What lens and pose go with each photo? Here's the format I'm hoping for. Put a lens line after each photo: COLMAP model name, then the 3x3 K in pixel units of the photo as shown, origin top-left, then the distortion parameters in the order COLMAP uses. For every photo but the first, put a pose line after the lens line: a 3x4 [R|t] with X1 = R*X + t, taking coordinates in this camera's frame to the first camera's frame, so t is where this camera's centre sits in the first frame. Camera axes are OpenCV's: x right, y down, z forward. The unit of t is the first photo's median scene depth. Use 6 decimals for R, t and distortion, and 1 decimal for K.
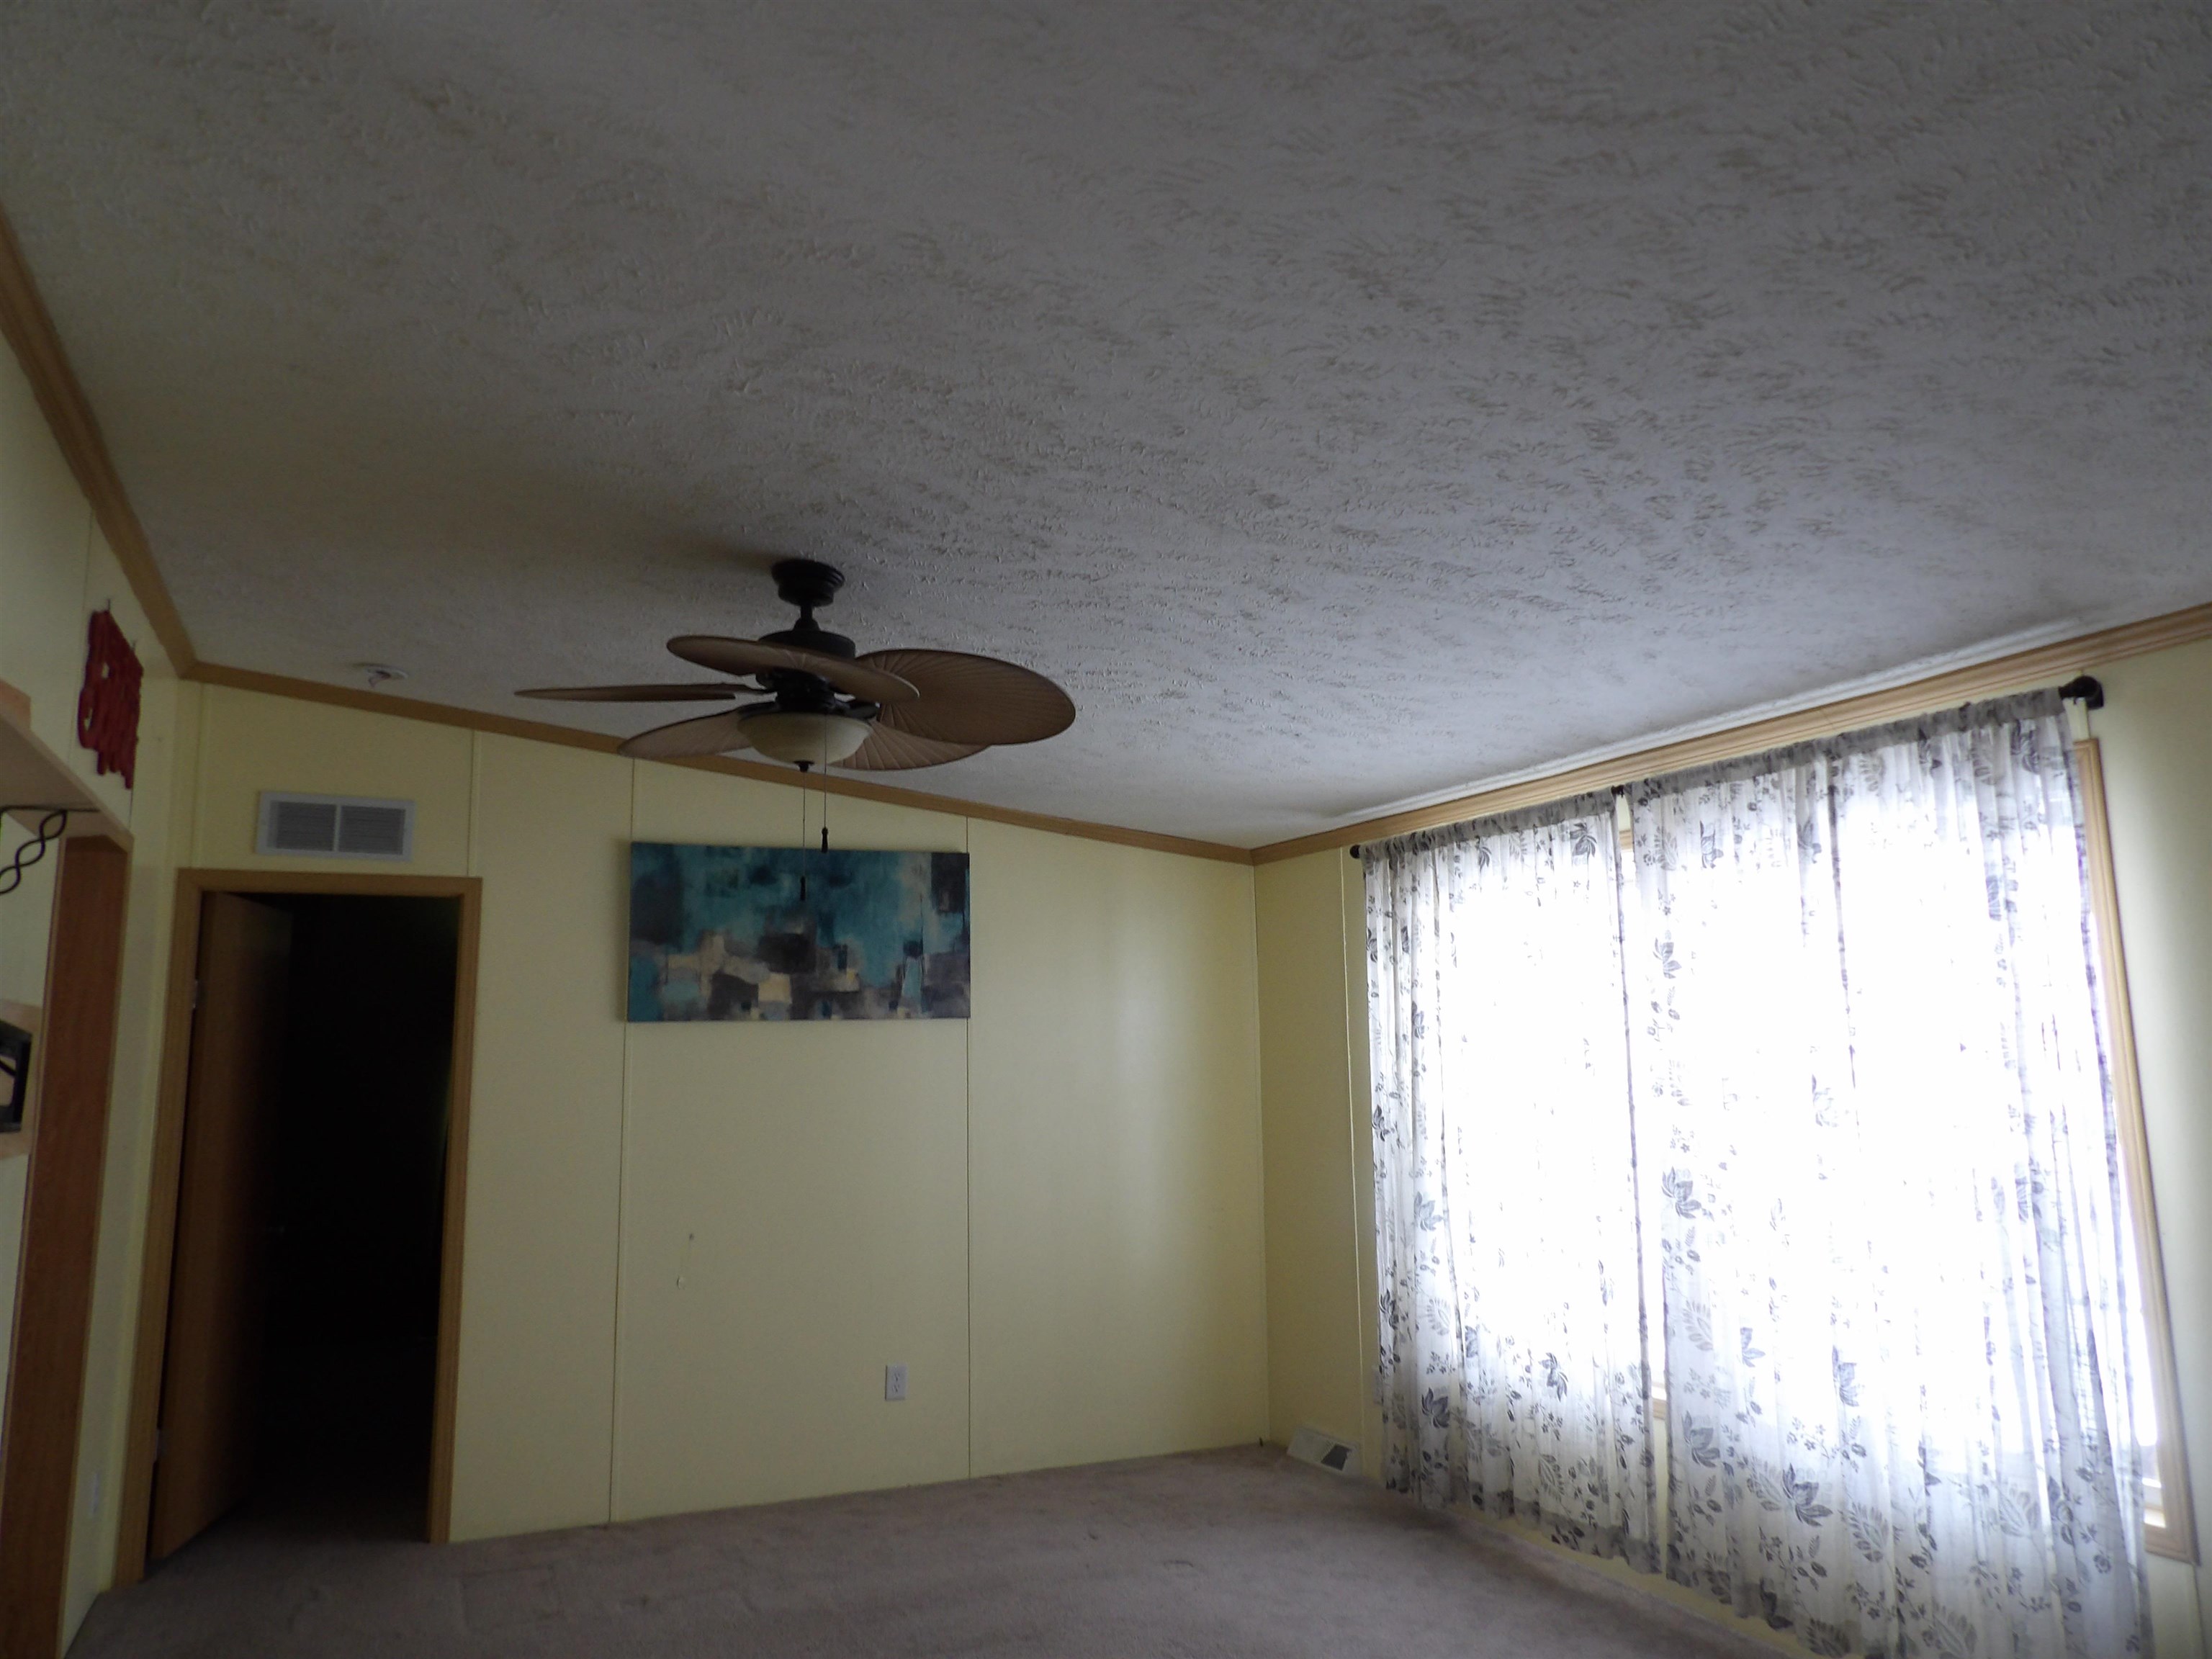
lens RADIAL K [[1563.7, 0, 1113.0], [0, 1563.7, 841.6], [0, 0, 1]] dist [-0.024114, 0.006735]
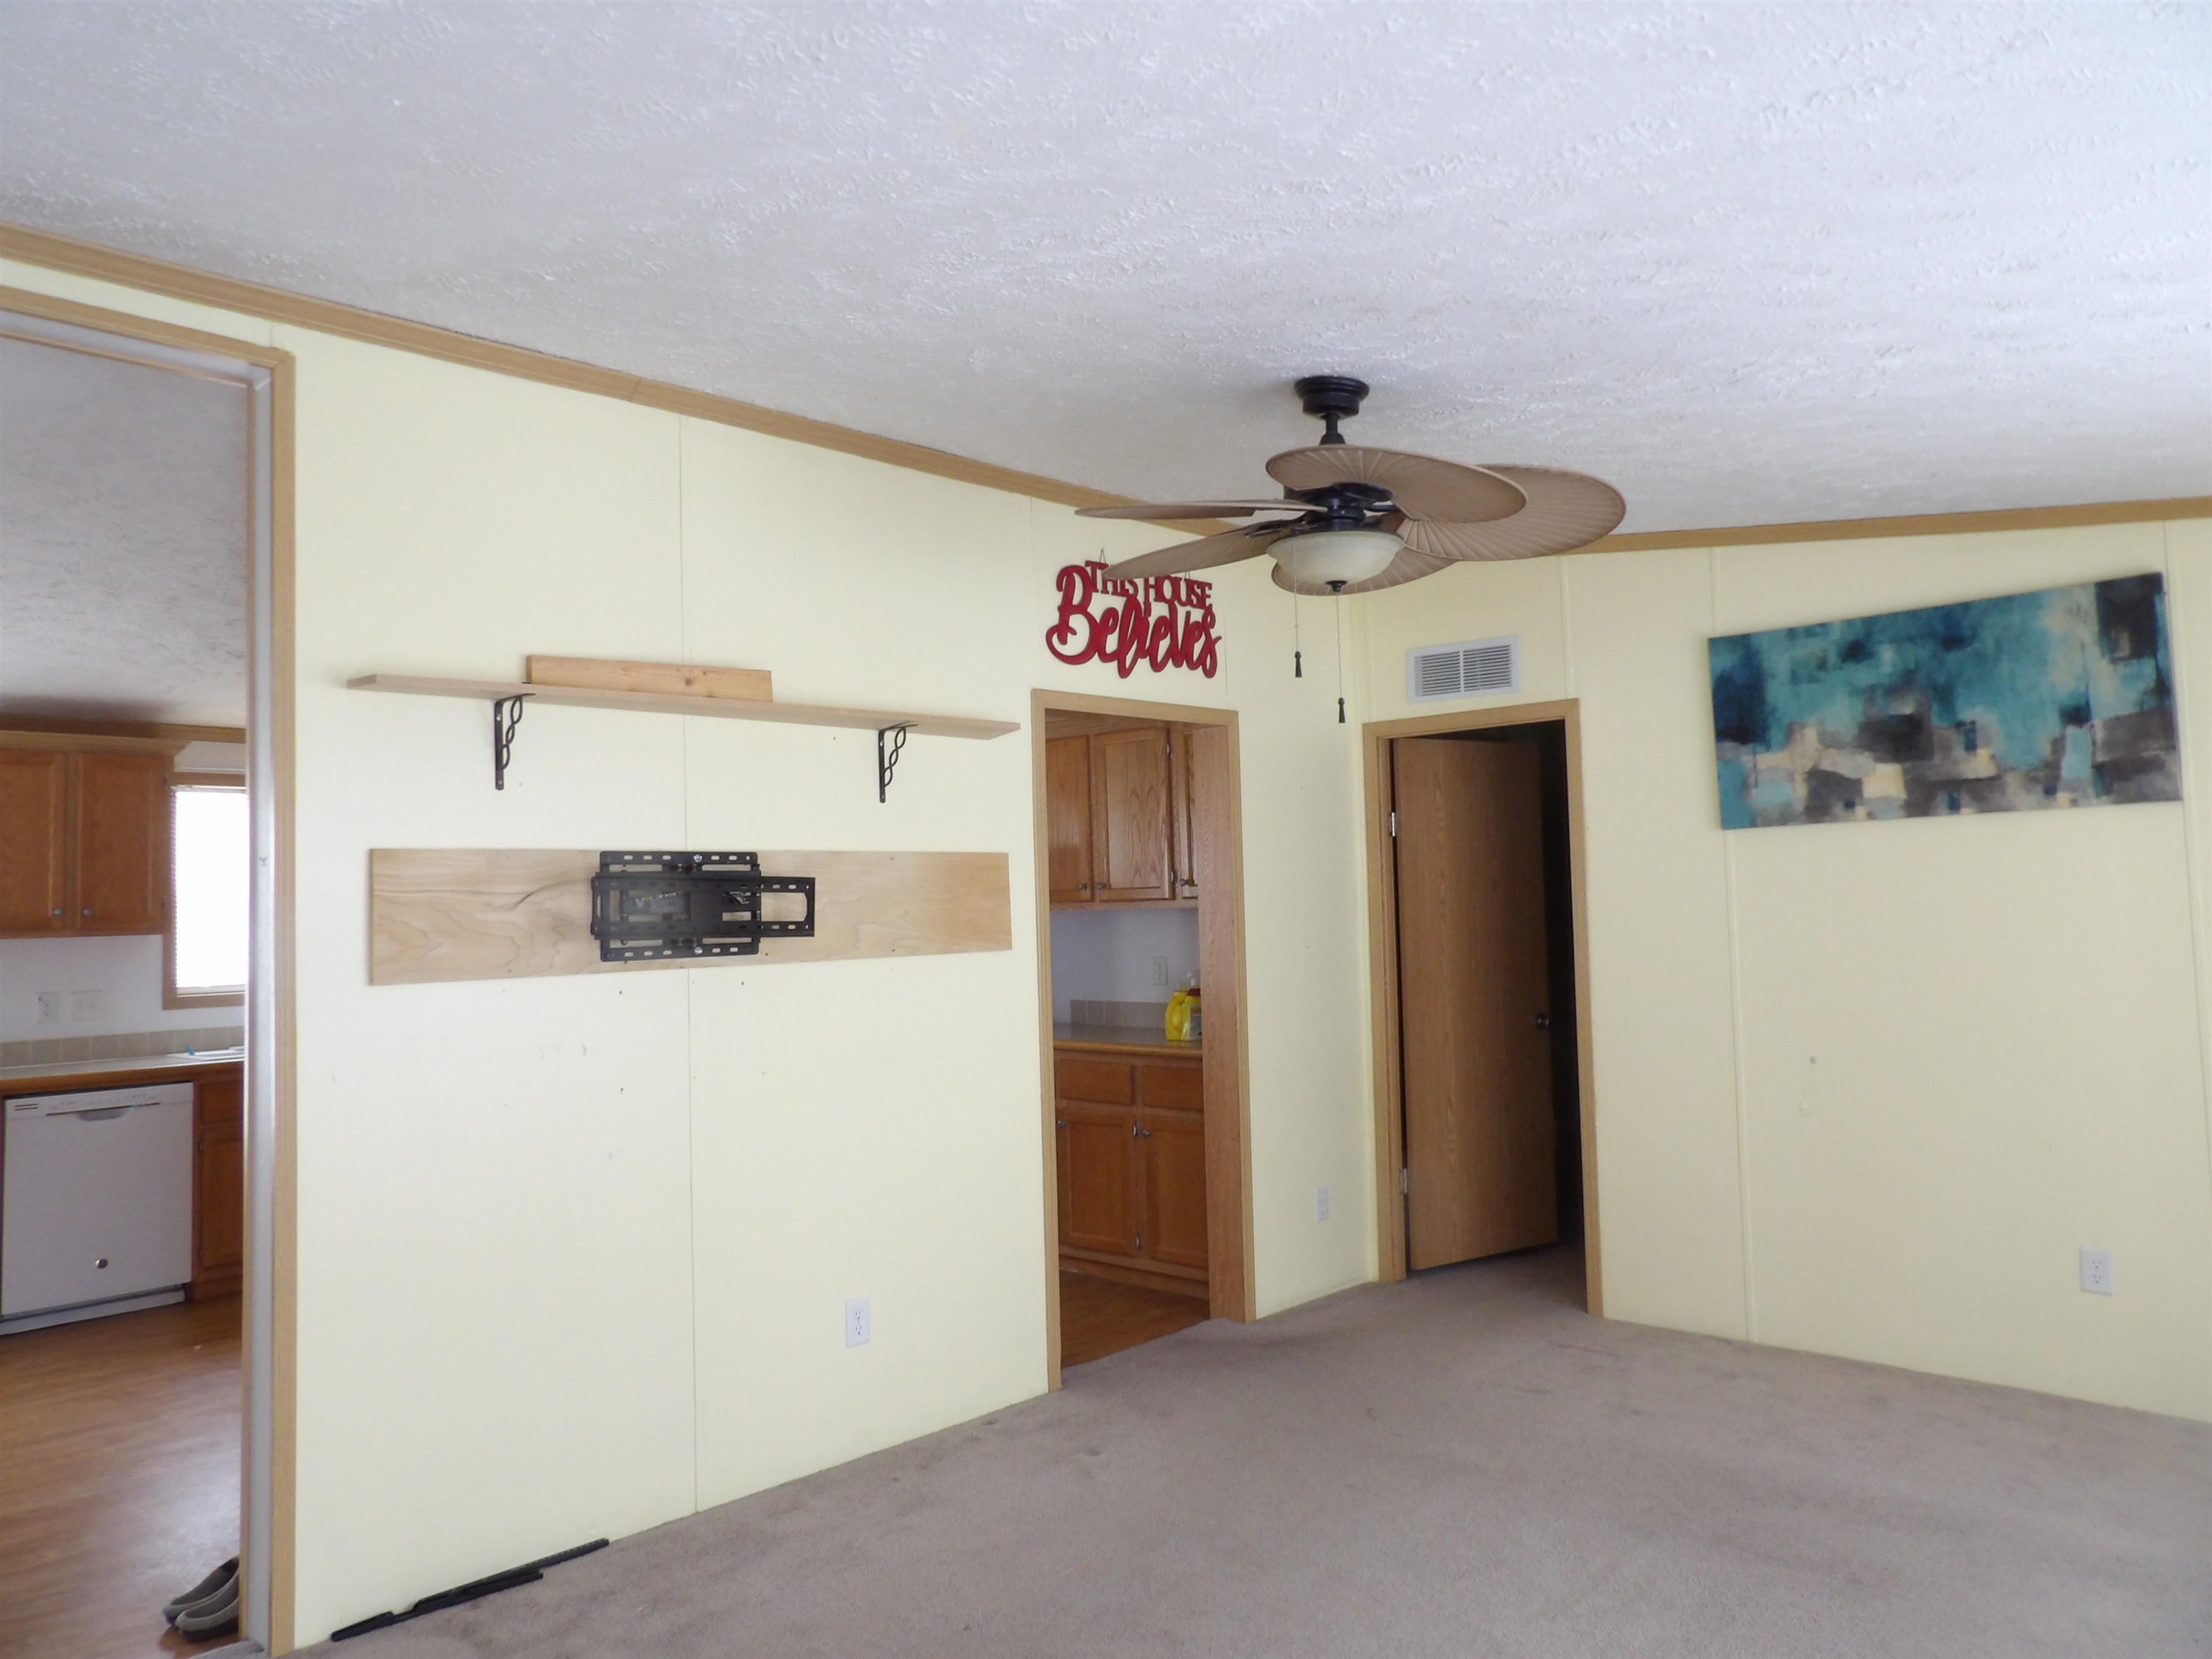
lens RADIAL K [[1563.7, 0, 1108.9], [0, 1563.7, 806.2], [0, 0, 1]] dist [-0.024114, 0.006735]
pose [[0.380781, -0.049327, -0.923348, 0.399416], [0.159299, 0.987145, 0.012958, 0.029096], [0.910840, -0.152022, 0.383744, 0.288904]]
